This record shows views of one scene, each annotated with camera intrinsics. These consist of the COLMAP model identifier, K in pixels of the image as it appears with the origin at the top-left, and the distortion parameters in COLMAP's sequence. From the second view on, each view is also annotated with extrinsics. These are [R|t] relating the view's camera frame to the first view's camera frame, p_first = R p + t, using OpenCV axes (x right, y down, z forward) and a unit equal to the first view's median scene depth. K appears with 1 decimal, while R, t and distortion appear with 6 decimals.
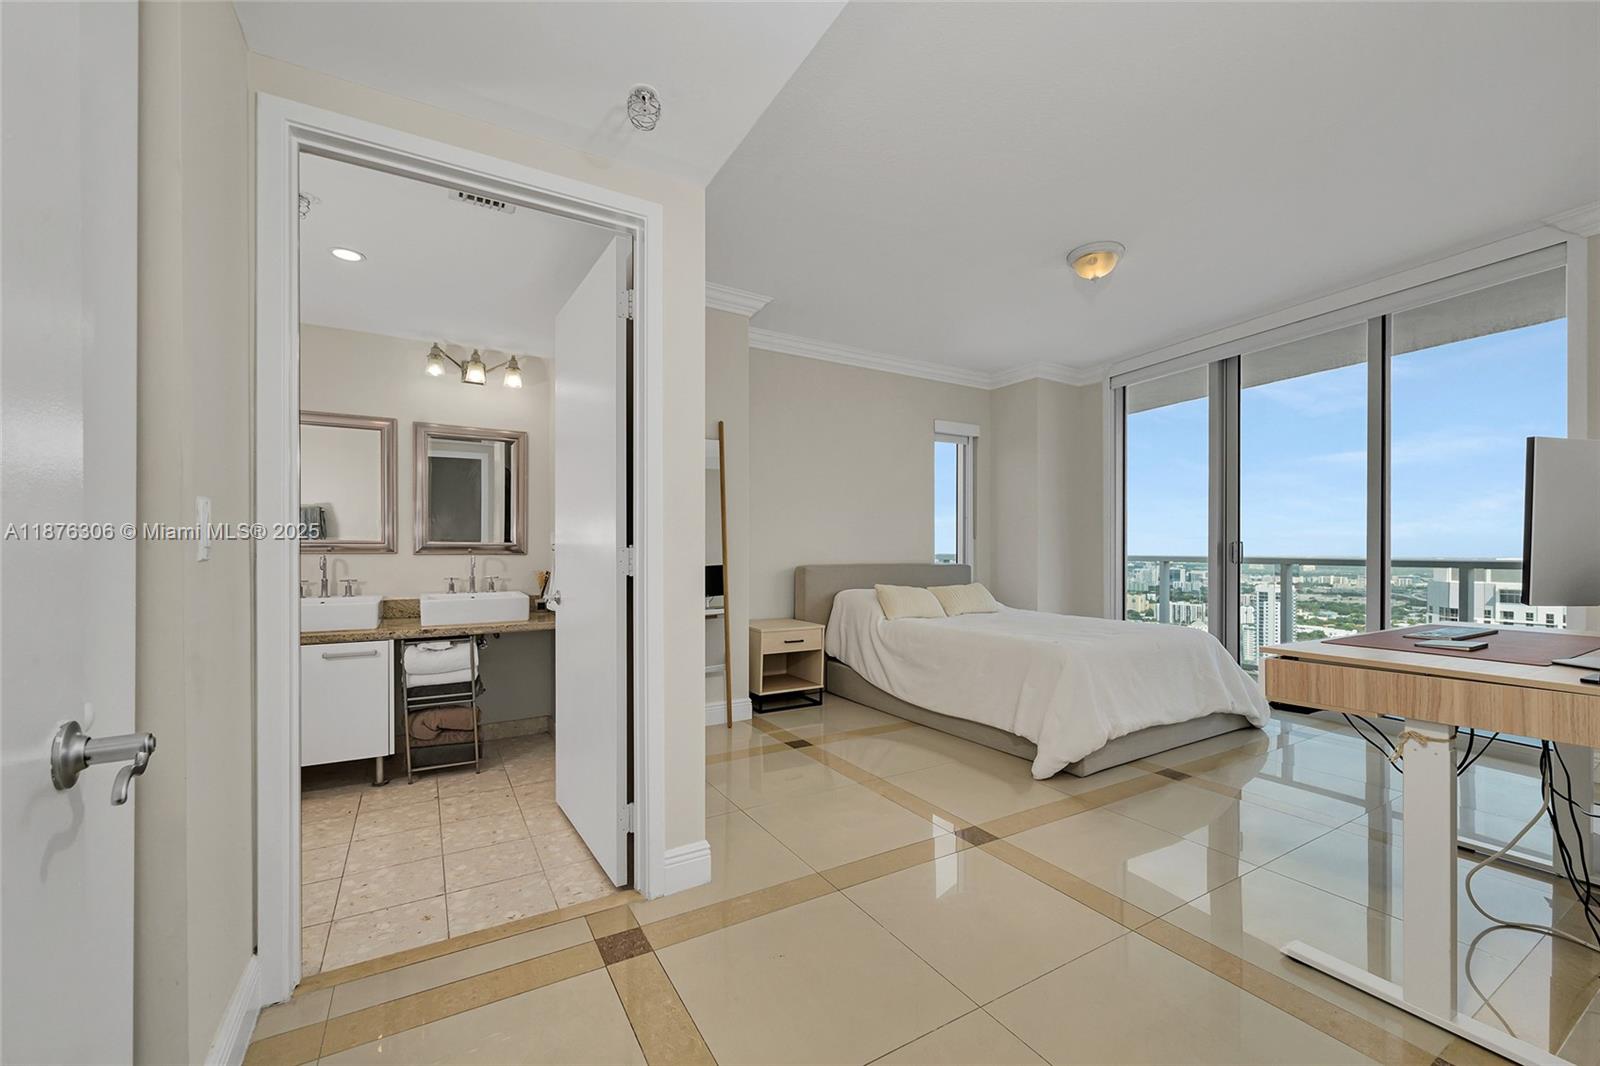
lens RADIAL K [[634.8, 0, 801.1], [0, 634.8, 540.2], [0, 0, 1]] dist [-0.000340, 0.005380]
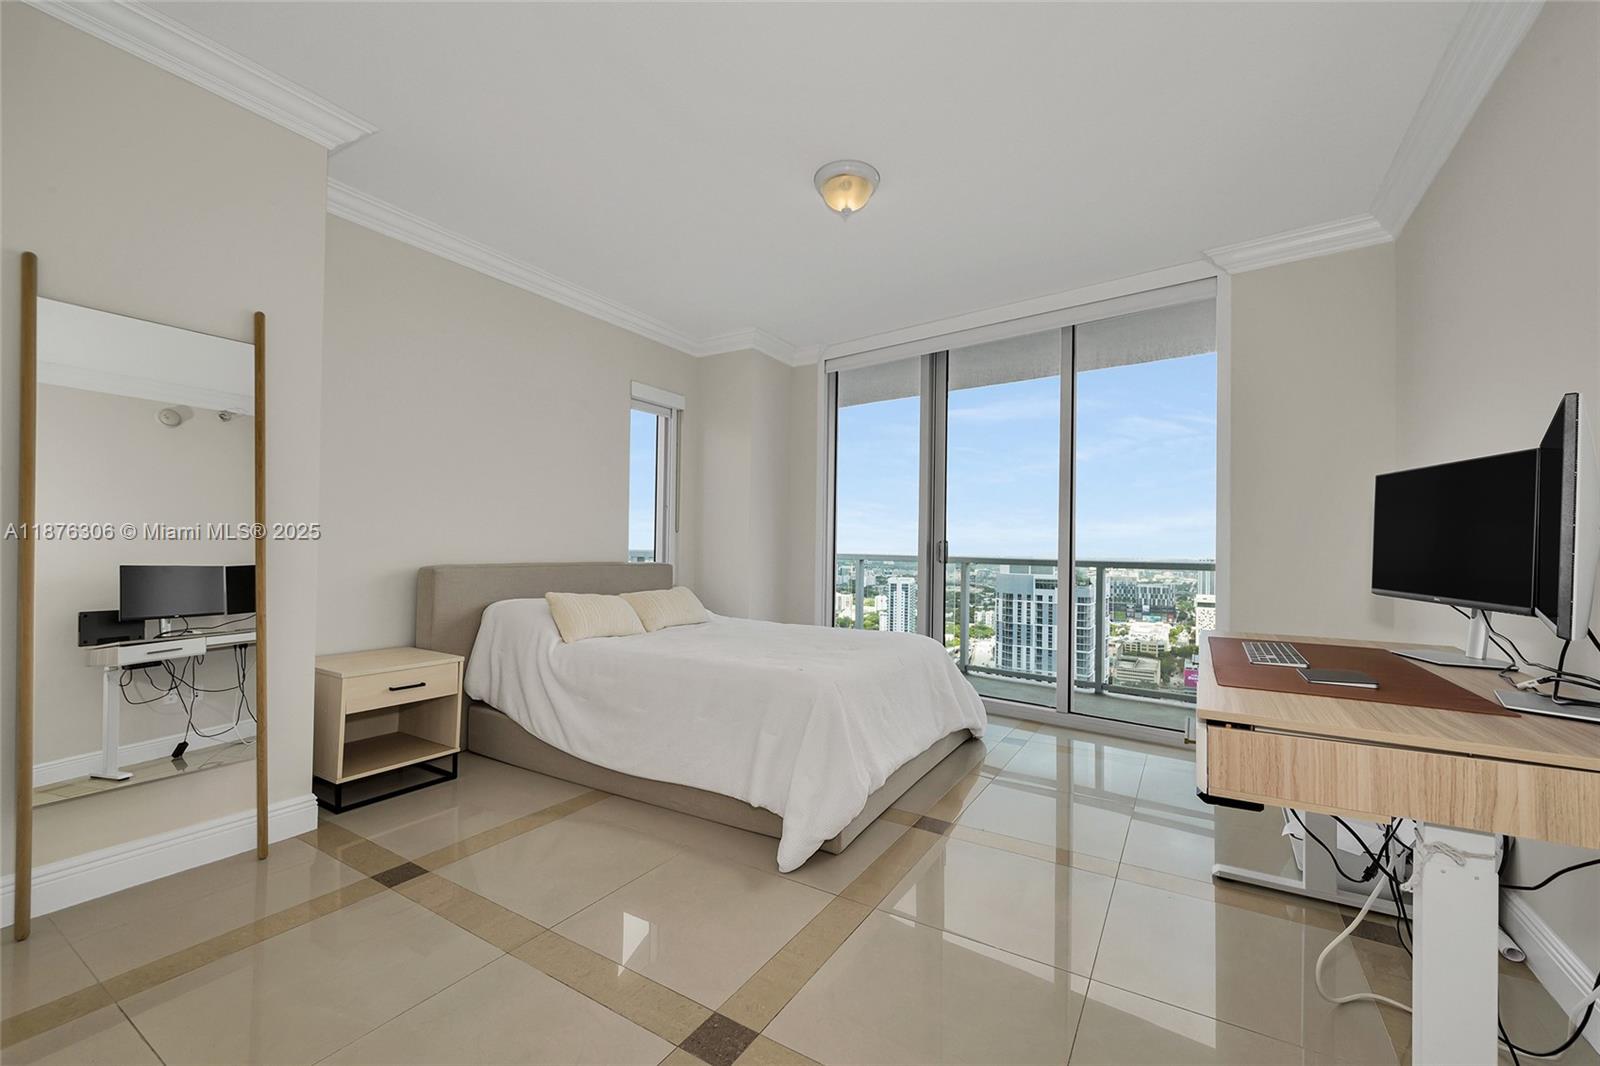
lens RADIAL K [[634.8, 0, 801.1], [0, 634.8, 540.2], [0, 0, 1]] dist [-0.000340, 0.005380]
pose [[0.880062, 0.016918, 0.474557, 0.032938], [-0.020603, 0.999784, 0.002565, 0.003536], [-0.474411, -0.012035, 0.880221, 0.271356]]
